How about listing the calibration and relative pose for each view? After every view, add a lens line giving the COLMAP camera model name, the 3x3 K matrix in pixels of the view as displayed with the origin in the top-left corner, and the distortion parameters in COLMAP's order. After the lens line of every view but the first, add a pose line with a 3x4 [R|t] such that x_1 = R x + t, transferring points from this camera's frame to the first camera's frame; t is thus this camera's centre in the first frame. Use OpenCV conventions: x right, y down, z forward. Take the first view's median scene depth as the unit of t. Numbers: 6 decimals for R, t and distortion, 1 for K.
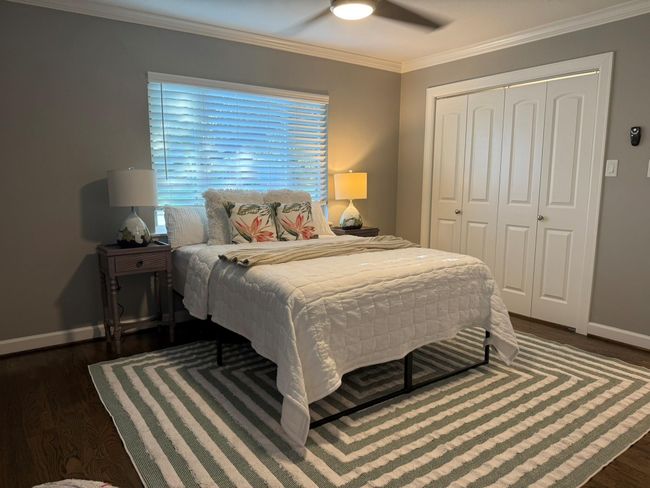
lens RADIAL K [[460.4, 0, 326.8], [0, 460.4, 241.5], [0, 0, 1]] dist [0.054110, -0.068225]
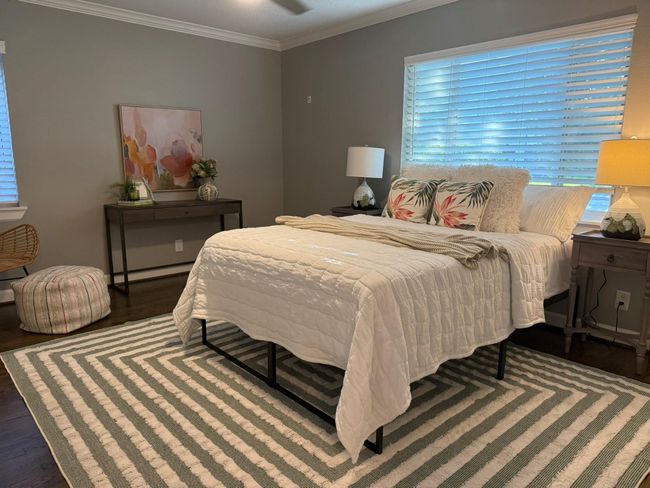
lens RADIAL K [[460.4, 0, 326.7], [0, 460.4, 247.5], [0, 0, 1]] dist [0.054110, -0.068225]
pose [[0.104535, 0.182218, -0.977686, 1.083159], [-0.141488, 0.975797, 0.166738, -0.110559], [0.984405, 0.120901, 0.127787, 1.018295]]
